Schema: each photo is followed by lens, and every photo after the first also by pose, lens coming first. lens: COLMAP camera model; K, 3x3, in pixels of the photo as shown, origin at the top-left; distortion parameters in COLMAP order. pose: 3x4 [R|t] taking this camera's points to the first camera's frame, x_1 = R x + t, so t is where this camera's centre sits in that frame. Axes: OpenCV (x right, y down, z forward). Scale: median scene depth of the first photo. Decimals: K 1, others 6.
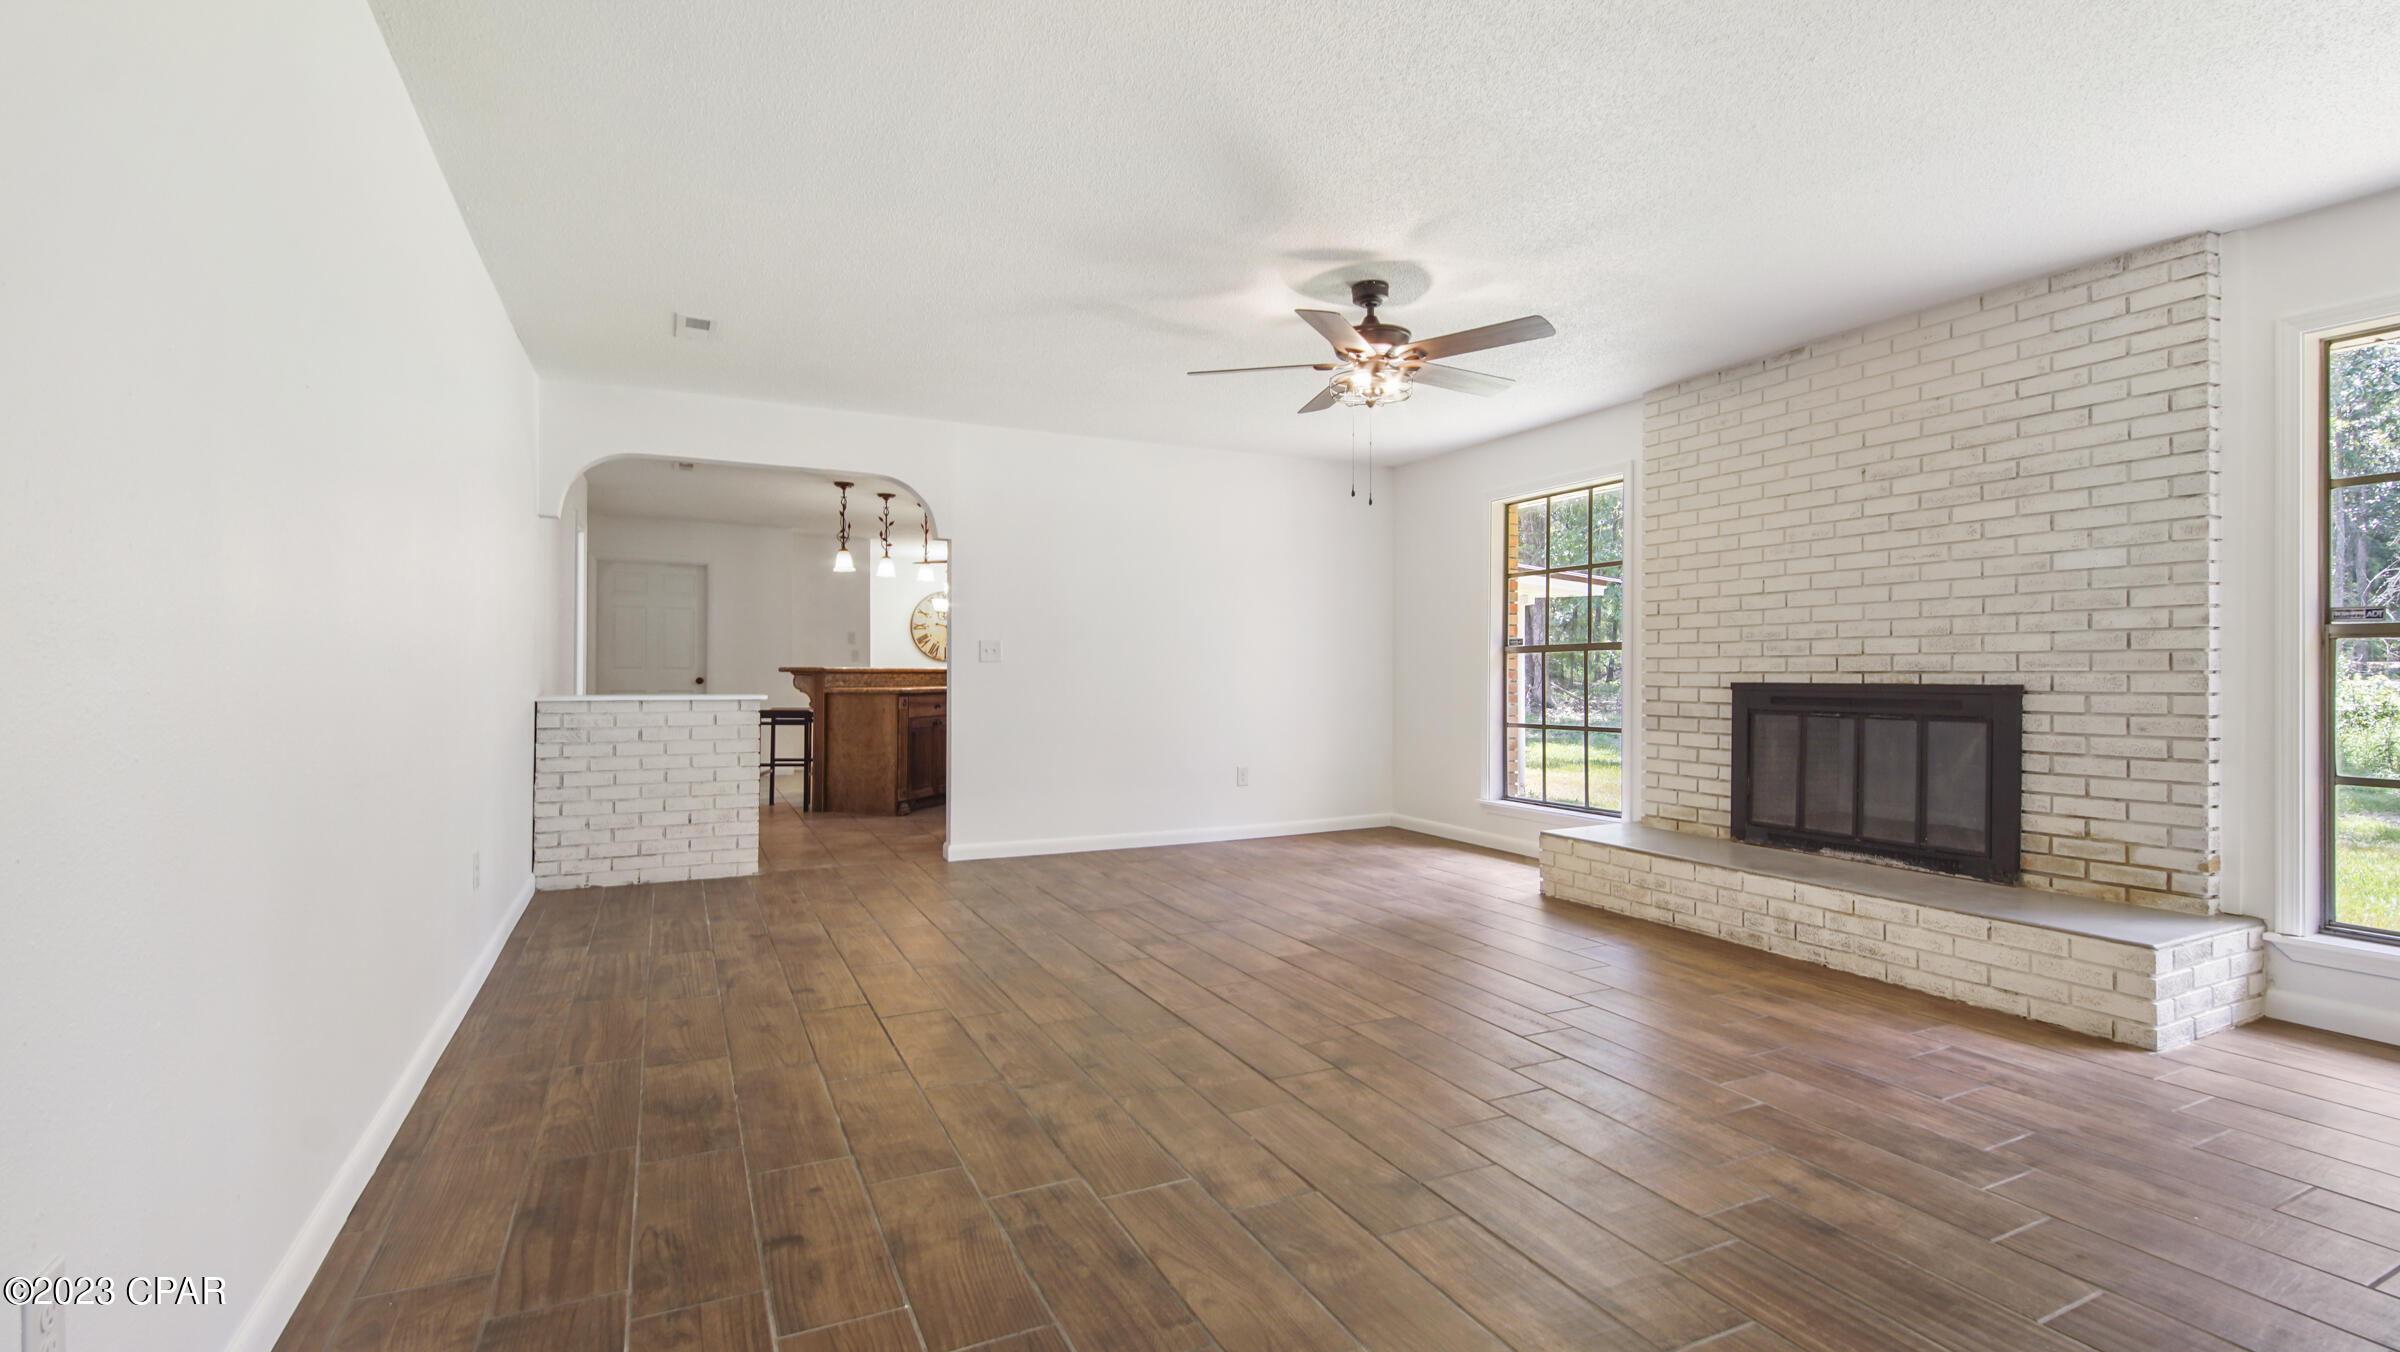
lens RADIAL K [[1083.4, 0, 1199.5], [0, 1083.4, 670.9], [0, 0, 1]] dist [-0.001049, -0.000121]
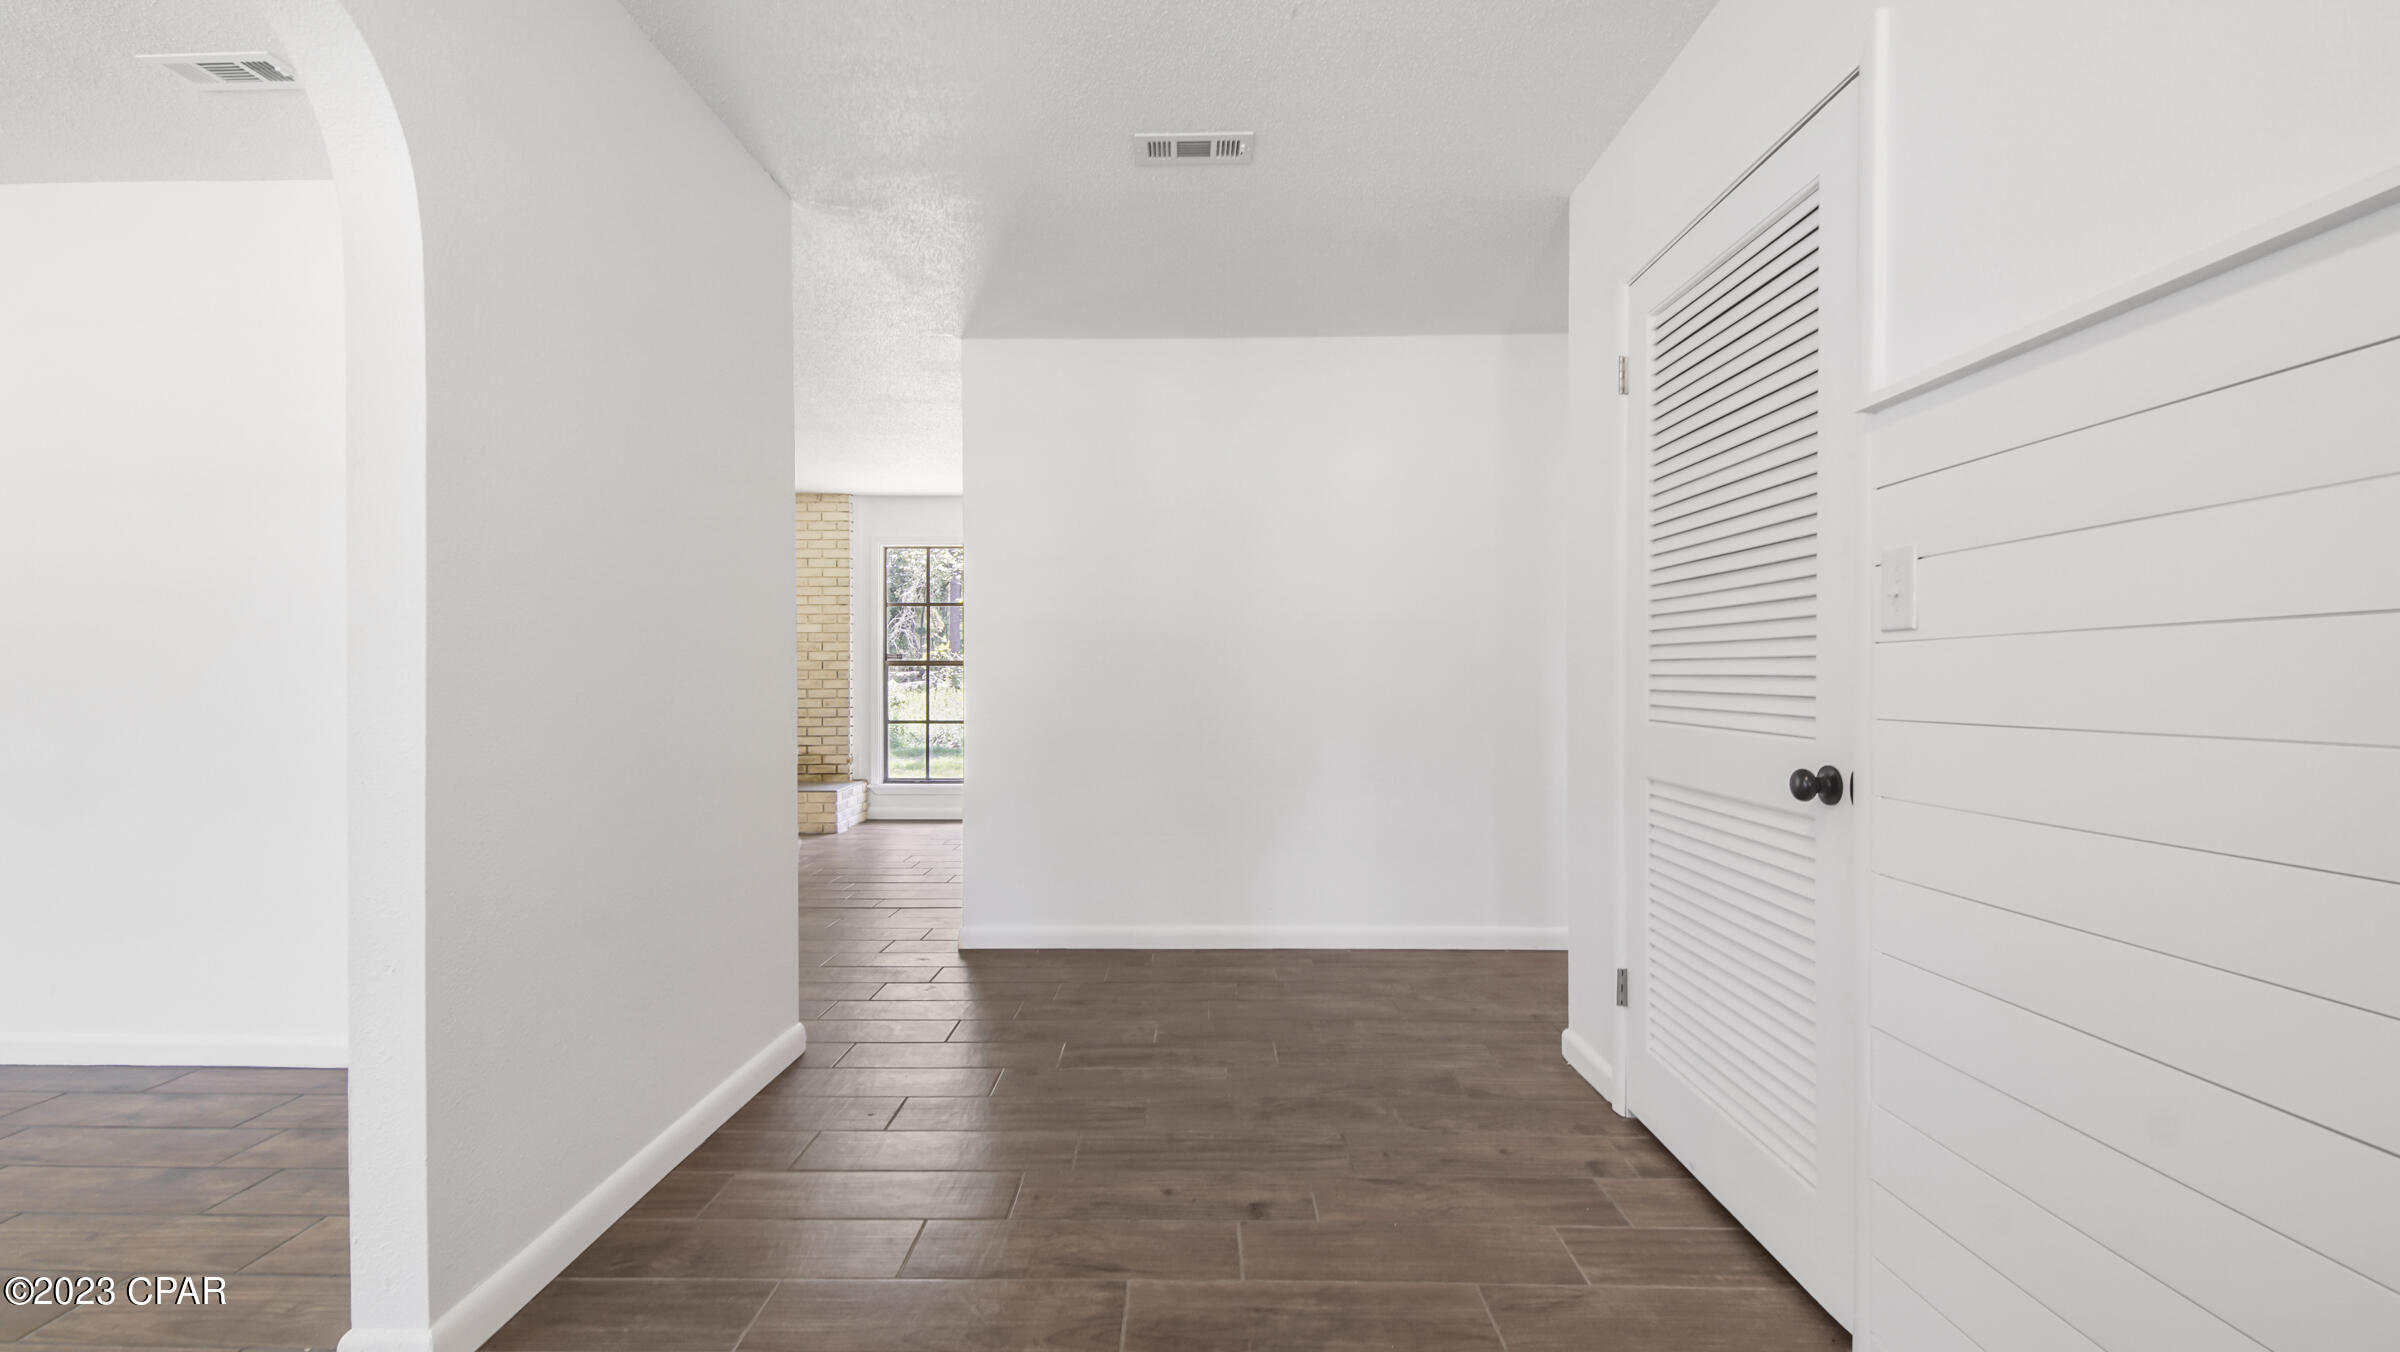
lens RADIAL K [[1041.8, 0, 1199.8], [0, 1041.8, 673.7], [0, 0, 1]] dist [0.018583, -0.001038]
pose [[0.446338, -0.007161, 0.894836, -0.777121], [-0.002374, 0.999955, 0.009187, -0.034248], [-0.894862, -0.006225, 0.446300, -0.711952]]
